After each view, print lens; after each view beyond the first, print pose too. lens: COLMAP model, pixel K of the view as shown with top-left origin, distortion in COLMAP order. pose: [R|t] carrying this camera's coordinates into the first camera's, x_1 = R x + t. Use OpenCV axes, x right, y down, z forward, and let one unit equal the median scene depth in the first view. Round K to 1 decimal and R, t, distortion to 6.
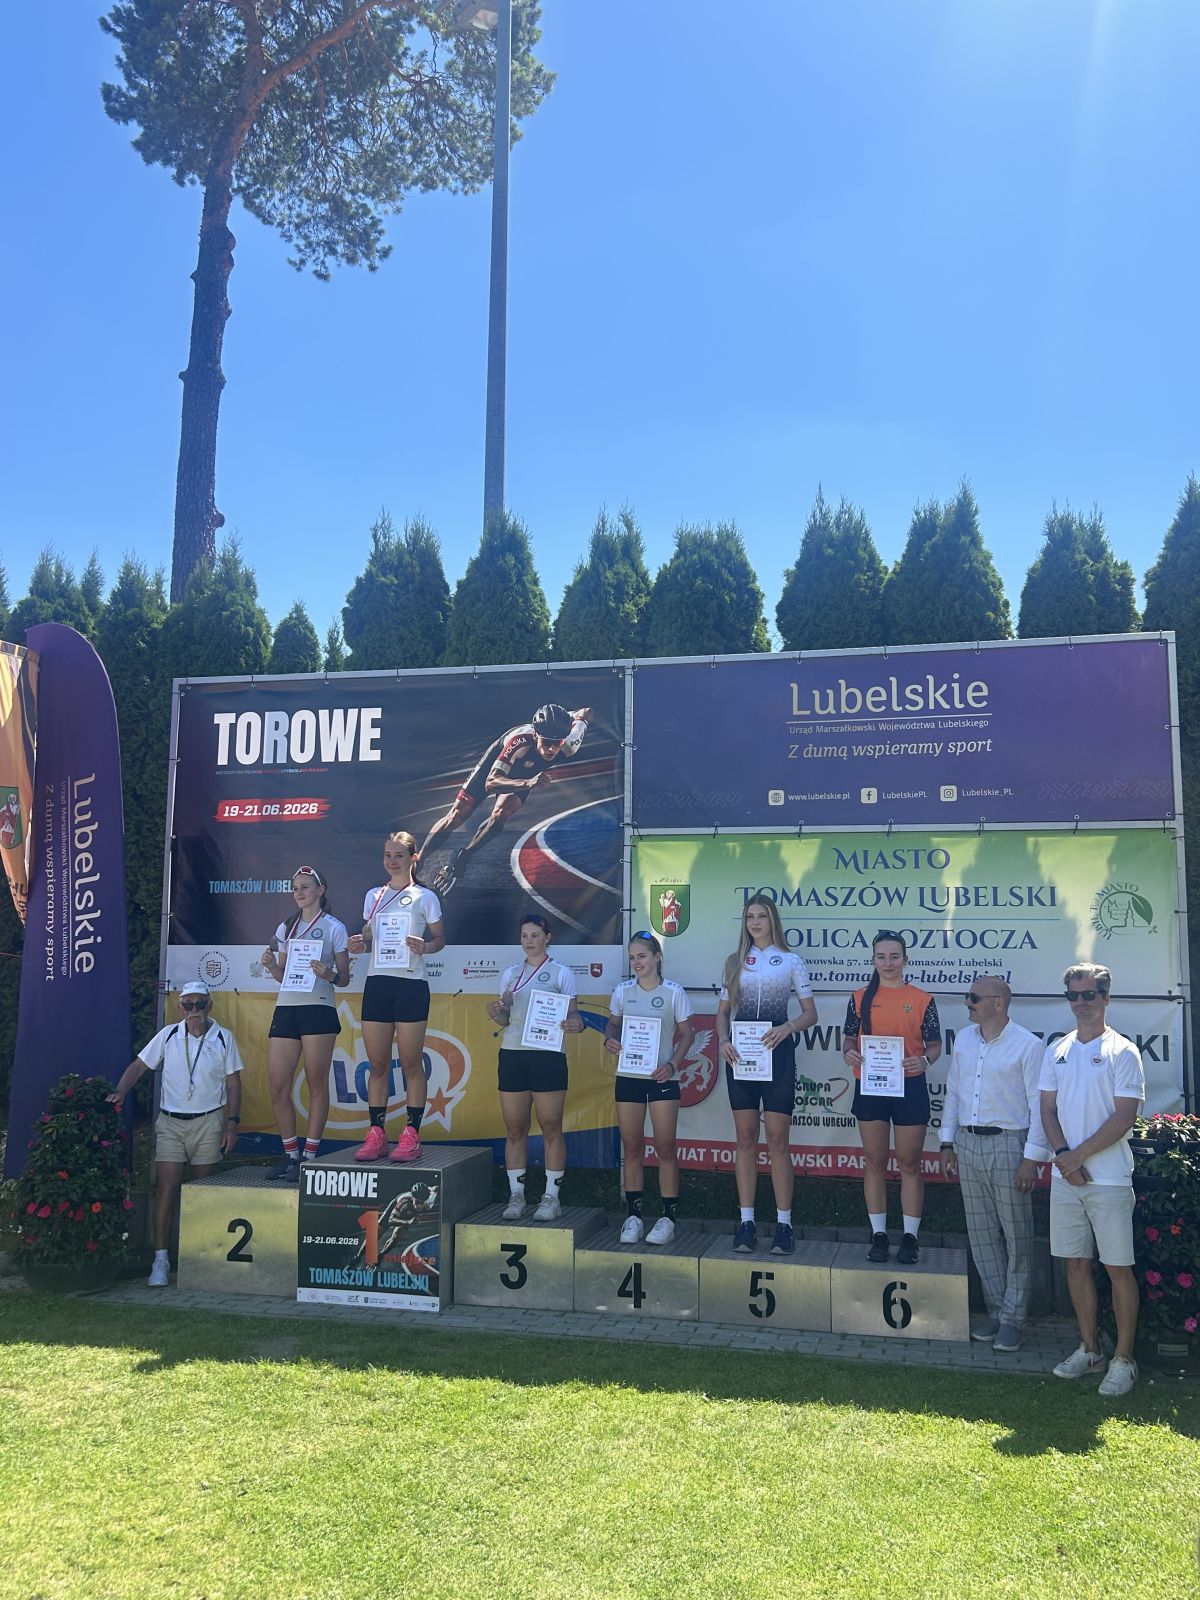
lens RADIAL K [[1381.4, 0, 596.3], [0, 1381.4, 795.3], [0, 0, 1]] dist [0.069753, -0.087706]
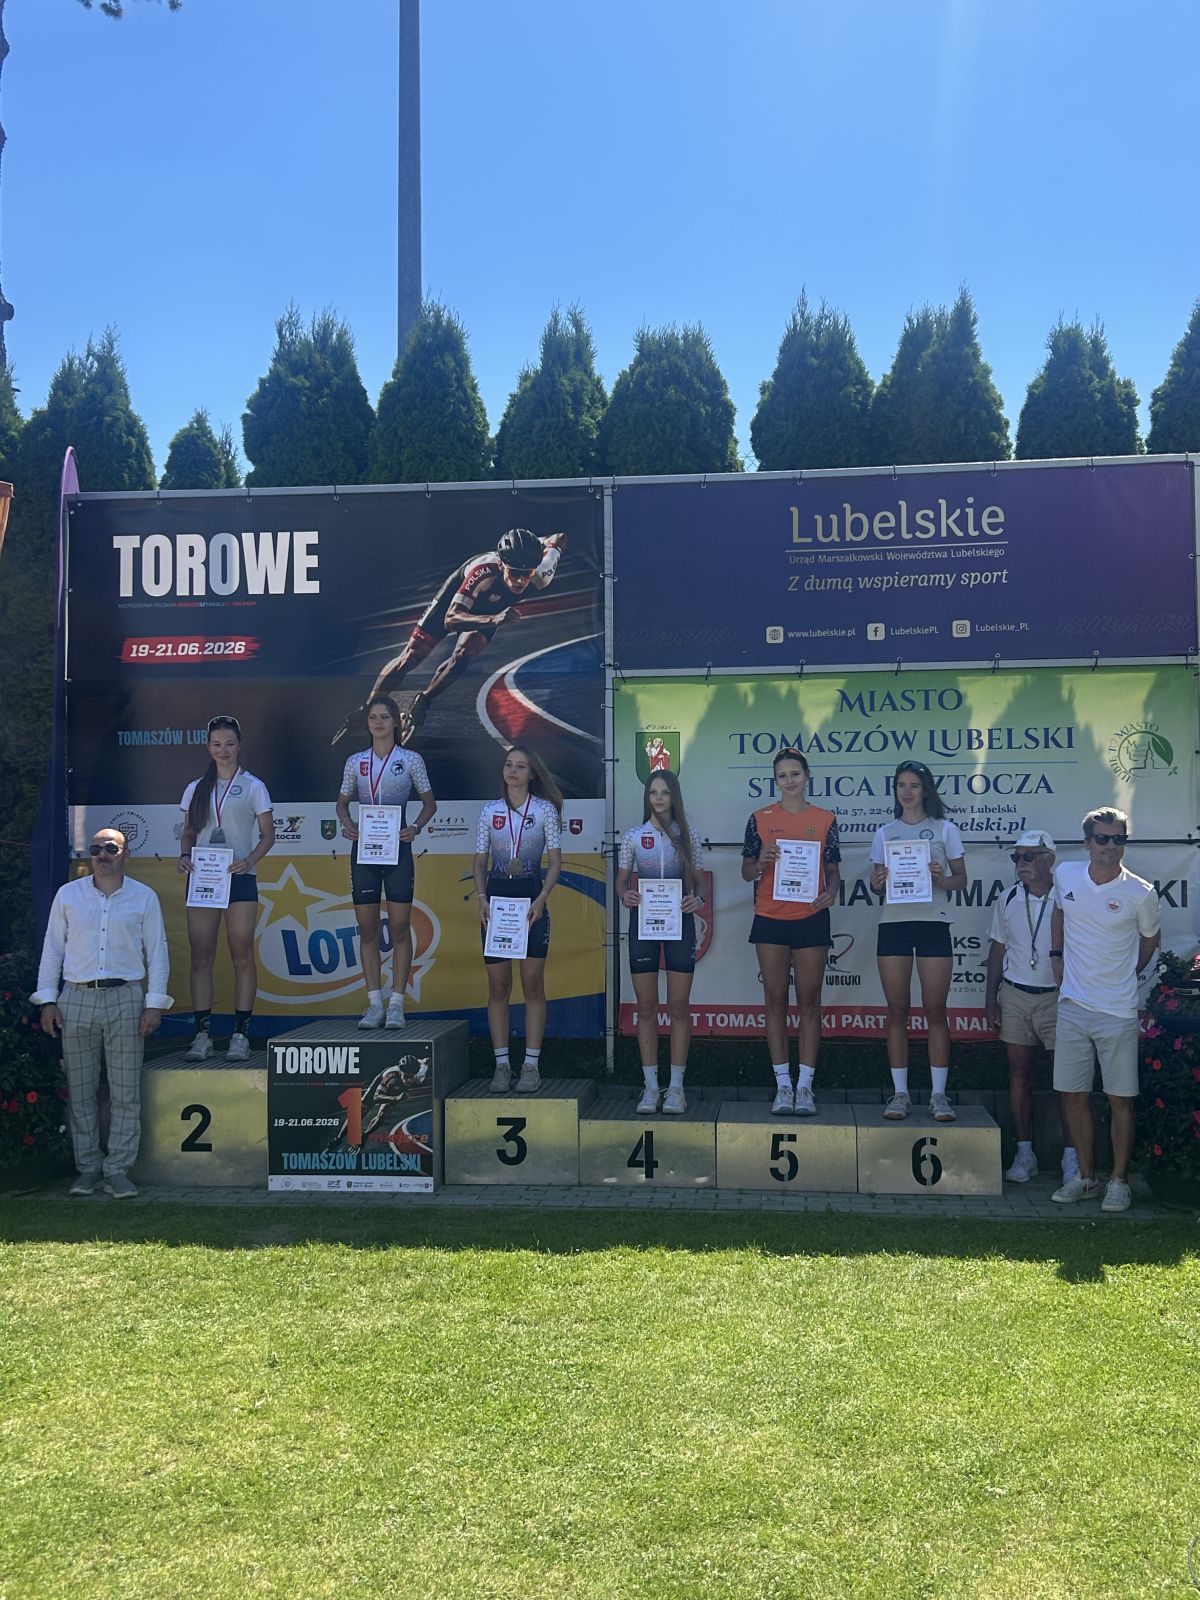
lens RADIAL K [[1589.8, 0, 608.7], [0, 1589.8, 791.3], [0, 0, 1]] dist [0.083847, 0.000000]
pose [[0.991080, -0.011094, 0.132809, -0.119042], [0.000070, 0.996572, 0.082724, 0.017932], [-0.133271, -0.081977, 0.987683, -0.030535]]
